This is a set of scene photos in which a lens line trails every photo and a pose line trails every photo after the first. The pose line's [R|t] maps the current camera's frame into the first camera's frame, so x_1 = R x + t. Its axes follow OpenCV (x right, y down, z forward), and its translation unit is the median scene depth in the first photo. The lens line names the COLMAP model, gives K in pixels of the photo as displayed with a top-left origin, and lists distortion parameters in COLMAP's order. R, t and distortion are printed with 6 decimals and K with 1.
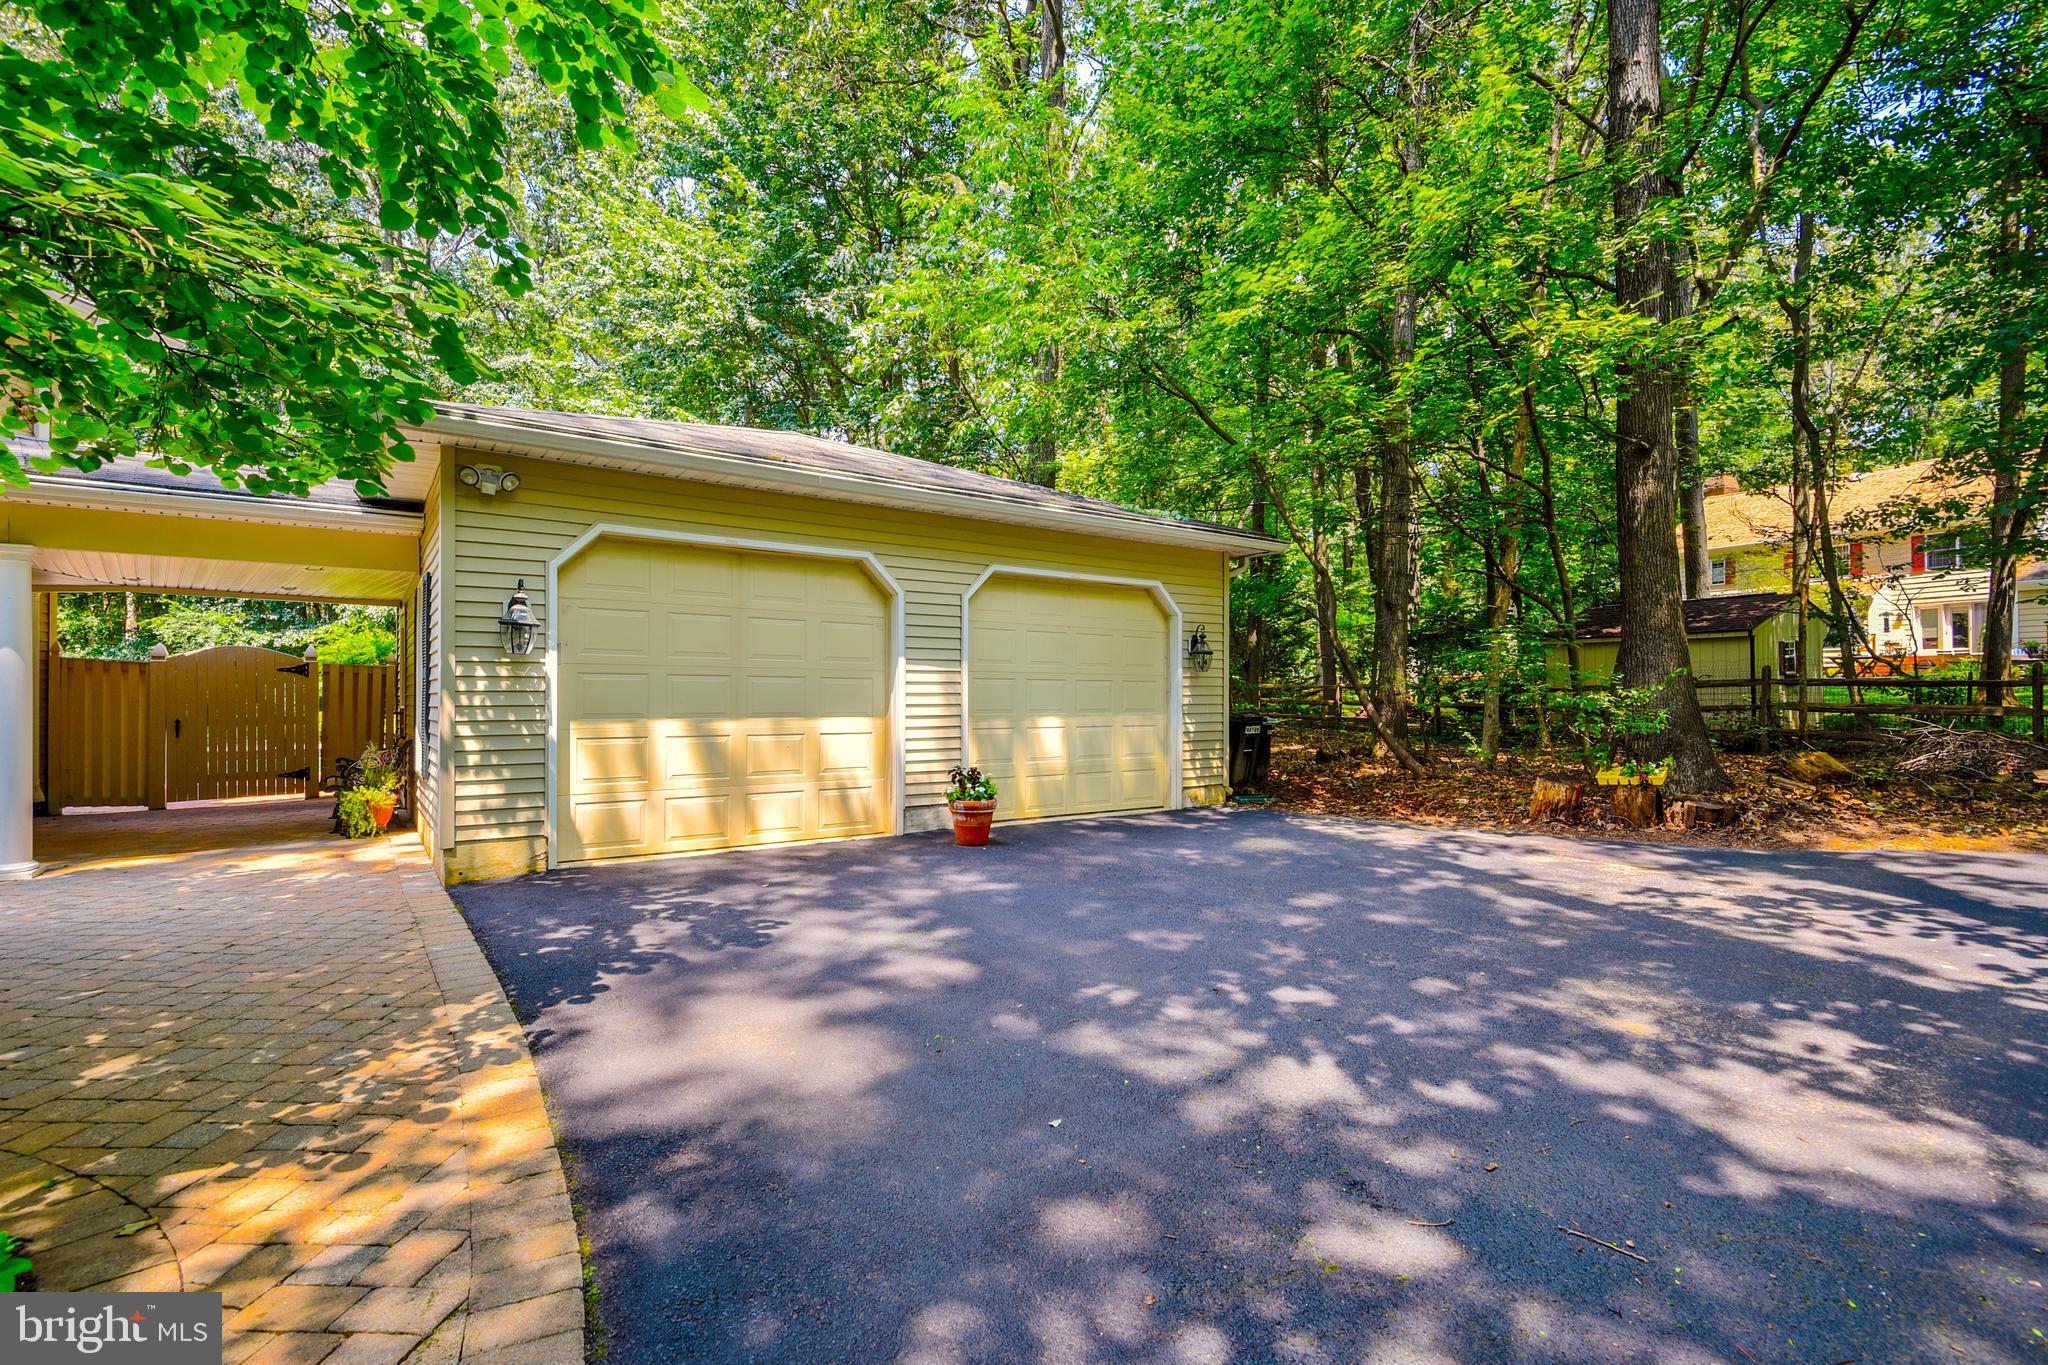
lens RADIAL K [[960.4, 0, 1024.0], [0, 960.4, 682.5], [0, 0, 1]] dist [0.000085, 0.000286]
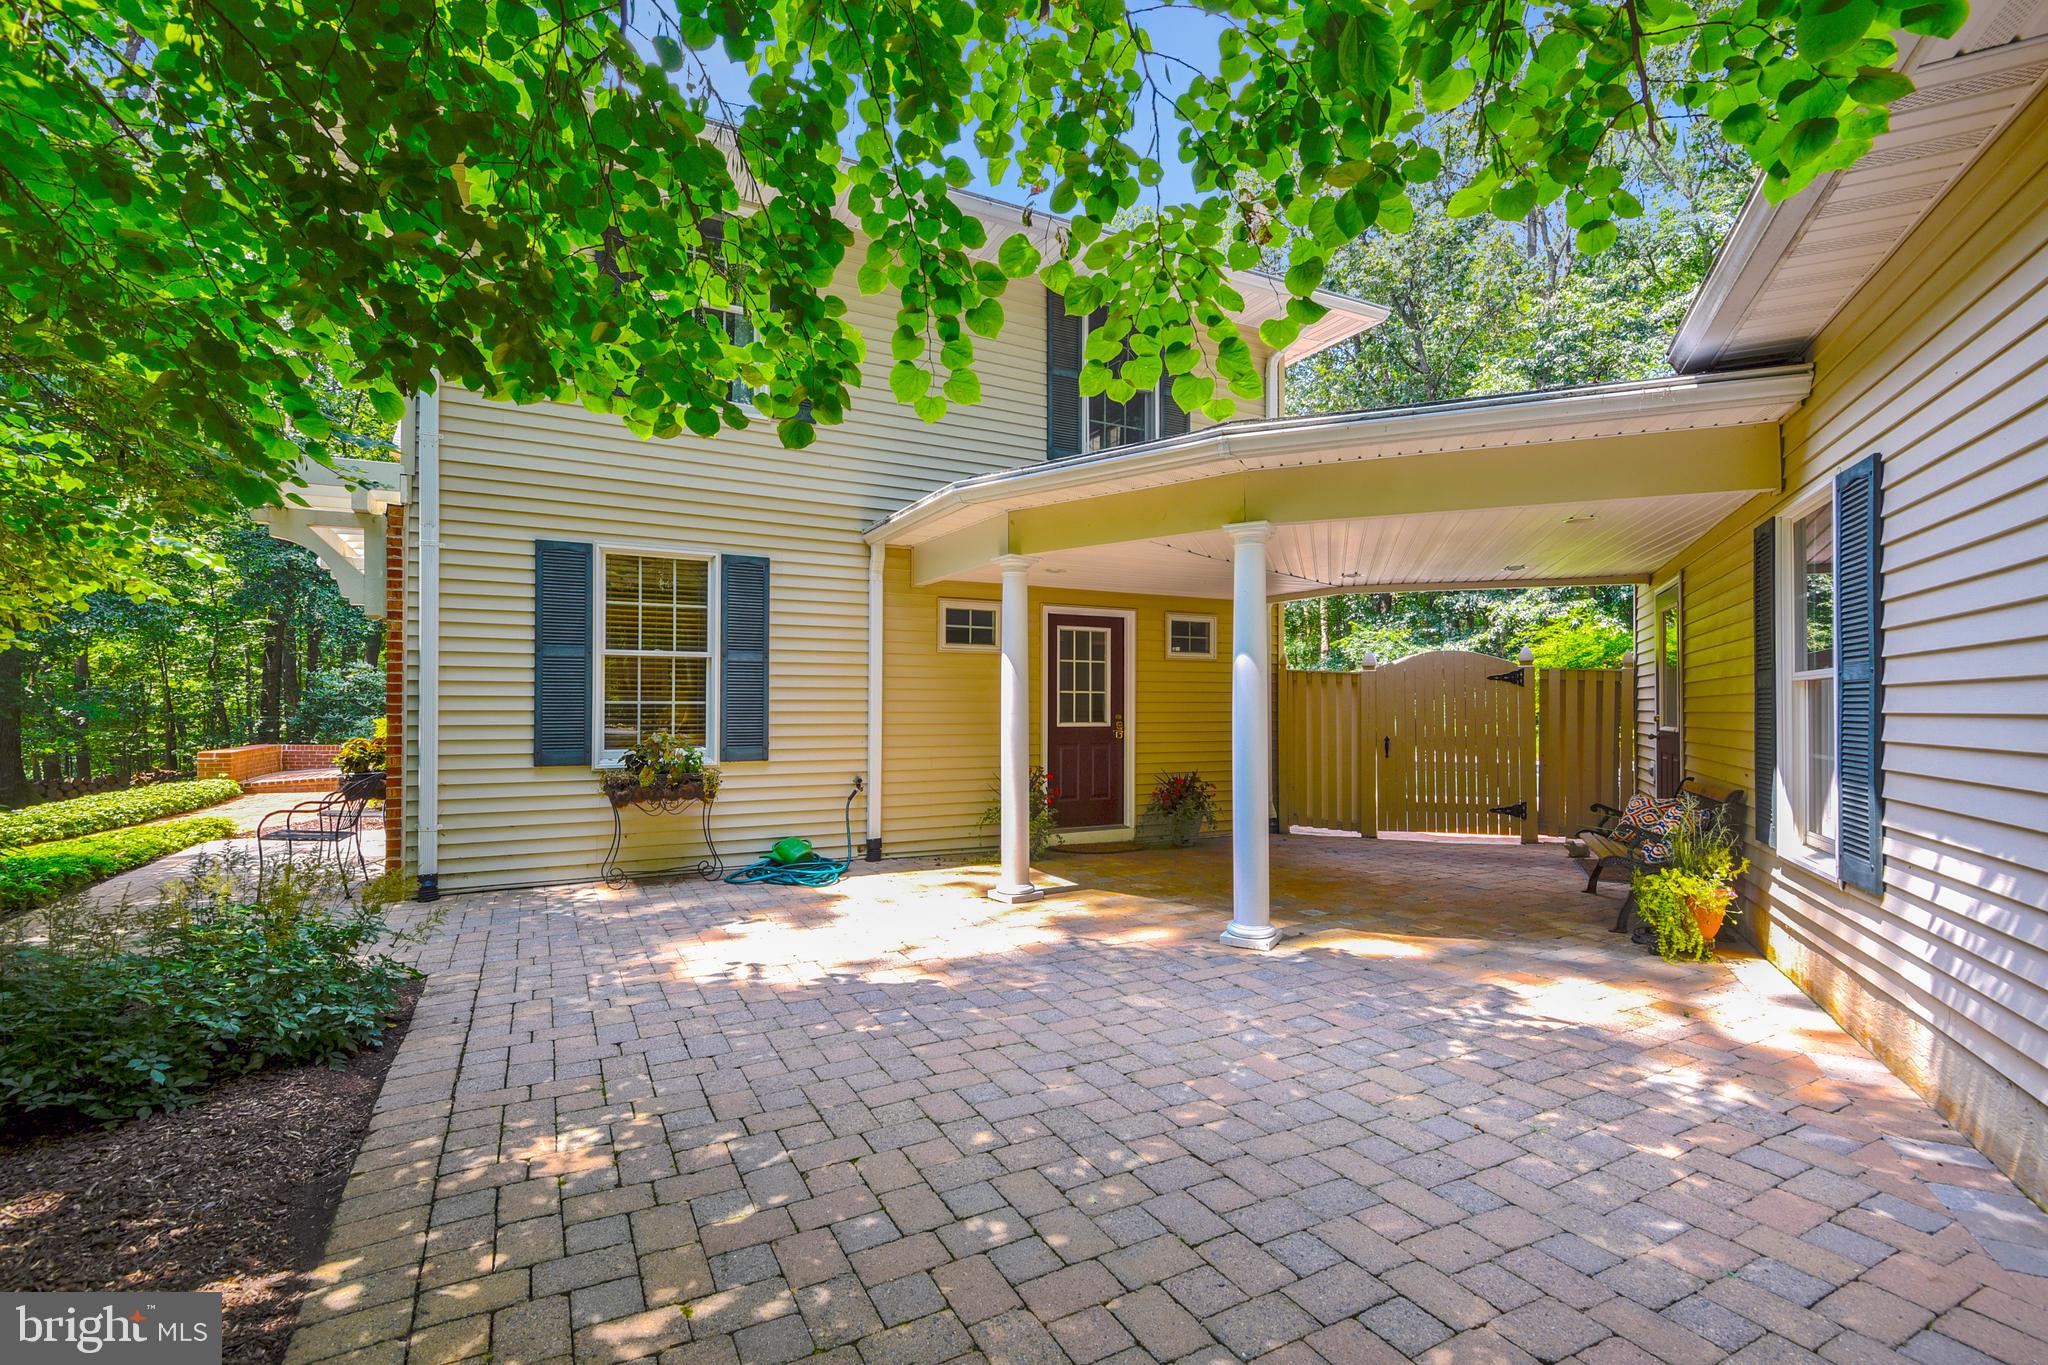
lens RADIAL K [[942.6, 0, 1023.6], [0, 942.6, 691.8], [0, 0, 1]] dist [0.018176, -0.000180]
pose [[0.495111, -0.008957, -0.868784, -0.302168], [0.007424, 0.999954, -0.006078, 0.000273], [0.868798, -0.003441, 0.495155, 0.292263]]
